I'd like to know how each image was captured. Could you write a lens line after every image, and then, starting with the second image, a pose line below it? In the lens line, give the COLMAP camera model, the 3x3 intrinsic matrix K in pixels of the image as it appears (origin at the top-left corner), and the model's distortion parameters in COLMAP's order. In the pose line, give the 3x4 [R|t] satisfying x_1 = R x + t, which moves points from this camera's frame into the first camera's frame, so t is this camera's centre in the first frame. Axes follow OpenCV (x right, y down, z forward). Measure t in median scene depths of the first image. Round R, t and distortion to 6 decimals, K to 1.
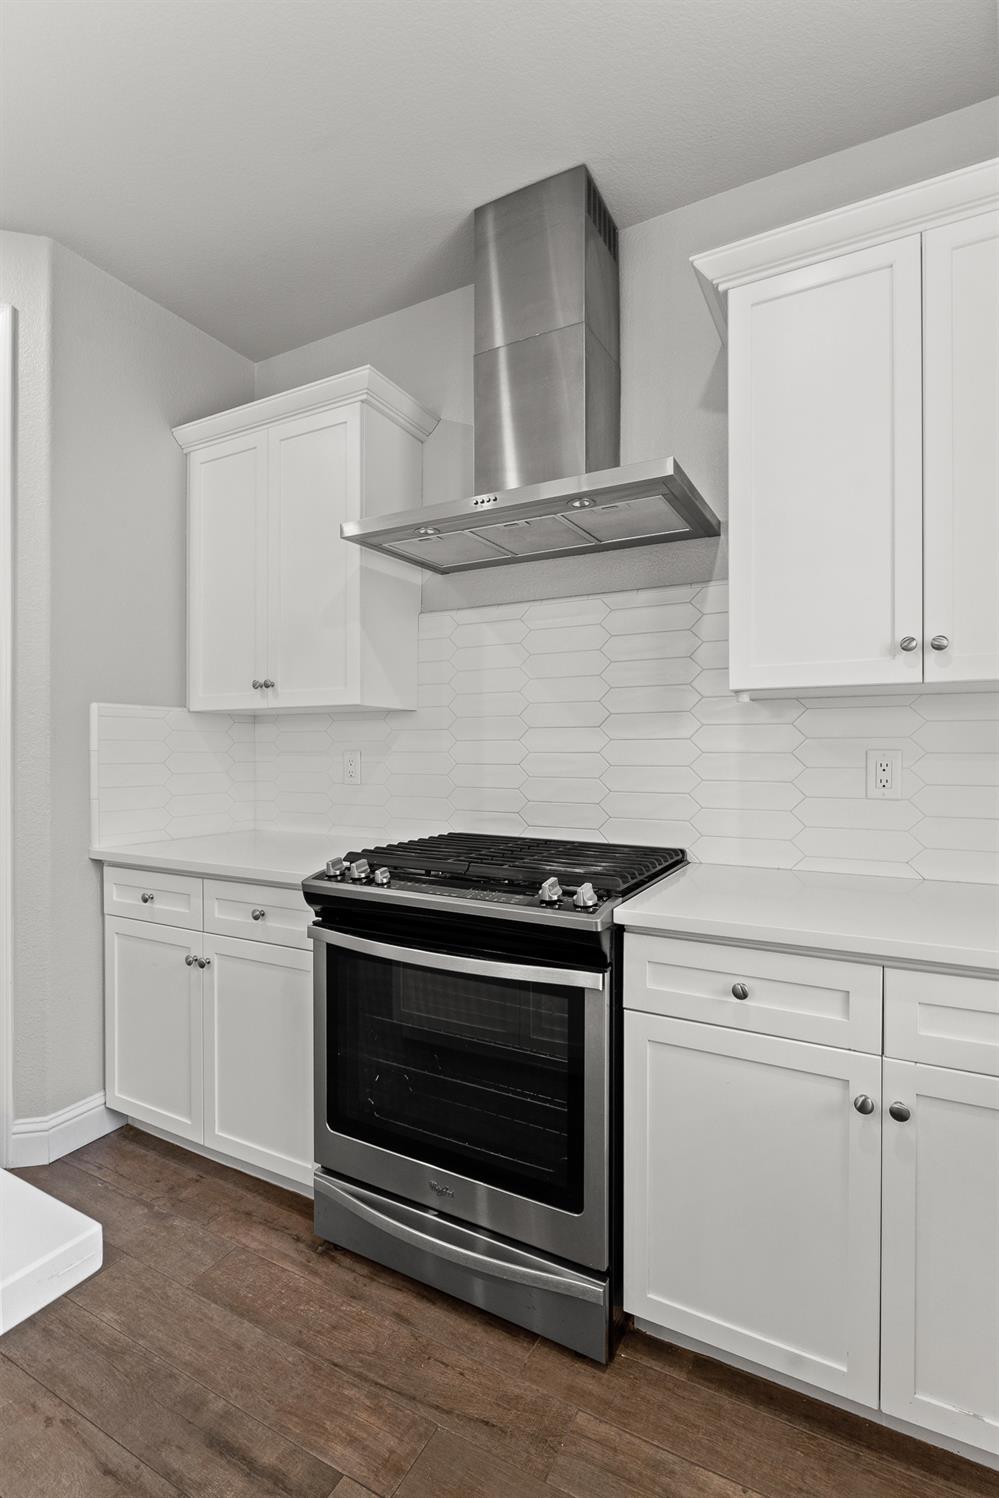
lens RADIAL K [[707.7, 0, 494.0], [0, 707.7, 749.7], [0, 0, 1]] dist [-0.008409, -0.000458]
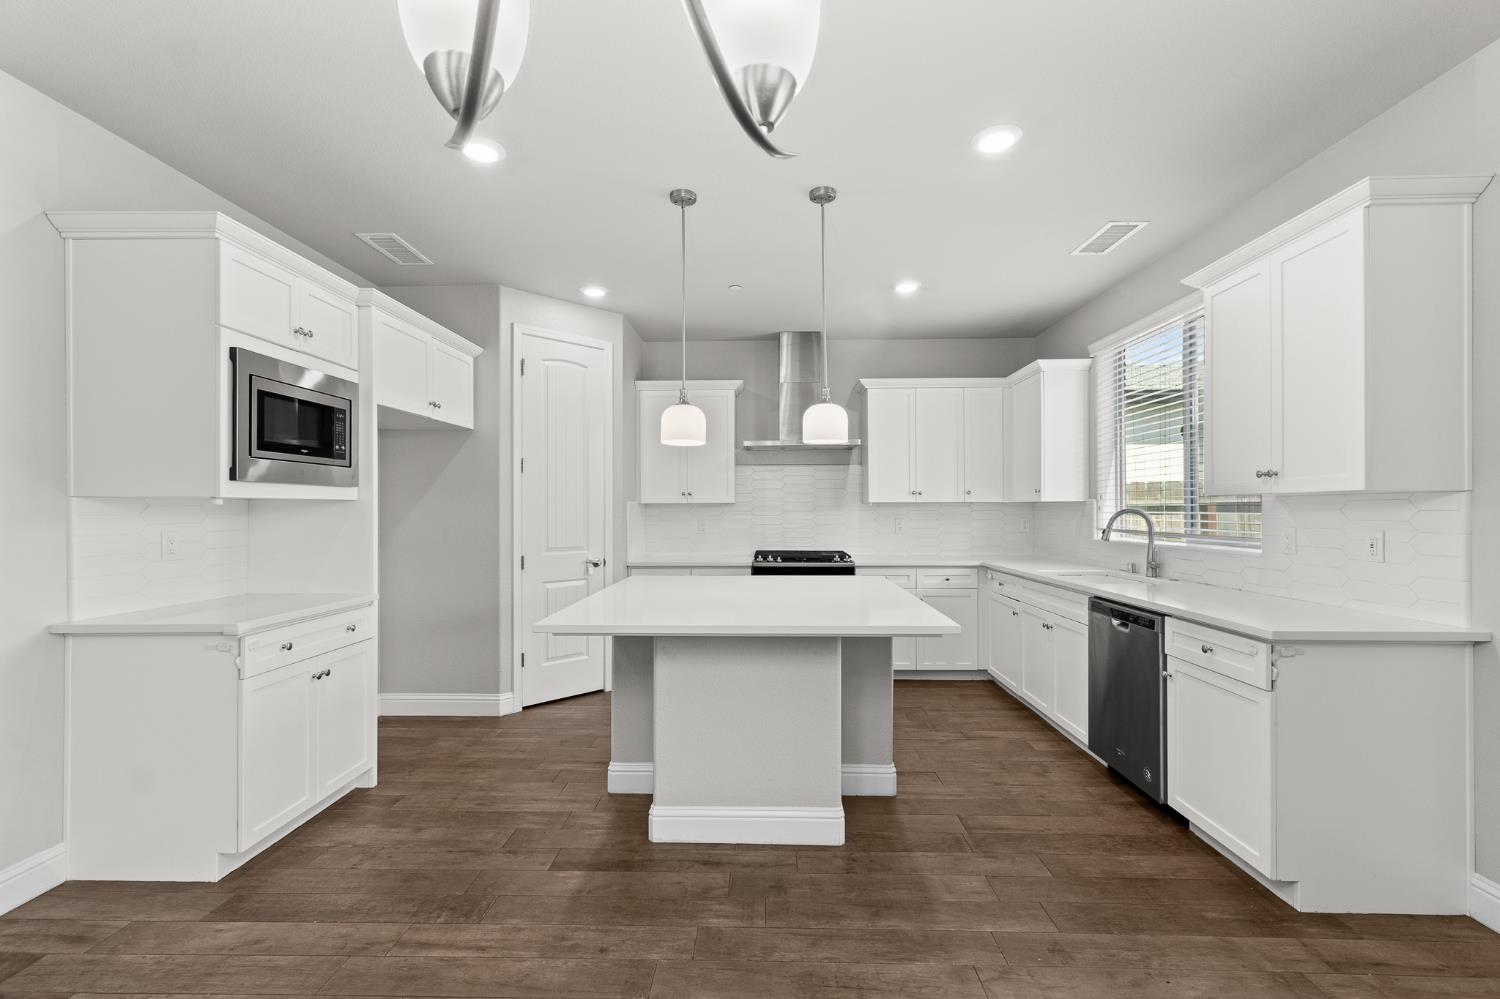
lens RADIAL K [[650.1, 0, 739.9], [0, 650.1, 503.0], [0, 0, 1]] dist [0.003105, -0.000349]
pose [[0.894201, 0.003334, 0.447653, -1.645806], [0.001739, 0.999939, -0.010921, -0.047247], [-0.447662, 0.010544, 0.894140, -1.568099]]
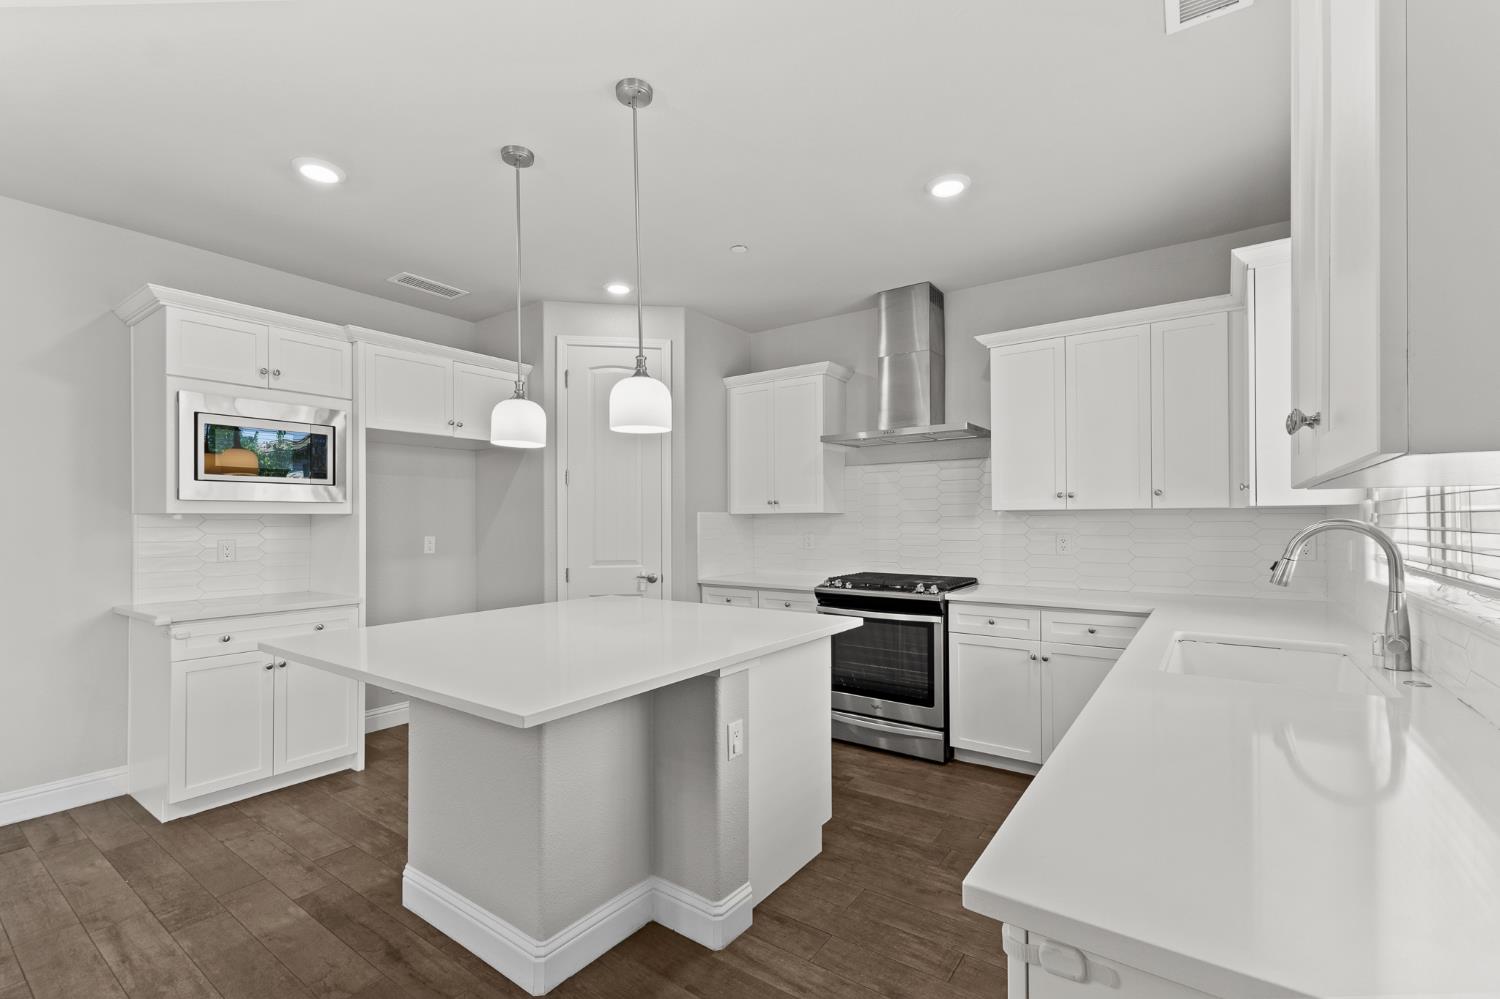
lens RADIAL K [[650.1, 0, 737.6], [0, 650.1, 514.8], [0, 0, 1]] dist [0.003105, -0.000349]
pose [[0.991605, -0.005510, -0.129188, -0.249165], [0.004253, 0.999941, -0.010010, -0.049294], [0.129235, 0.009376, 0.991570, -1.335244]]
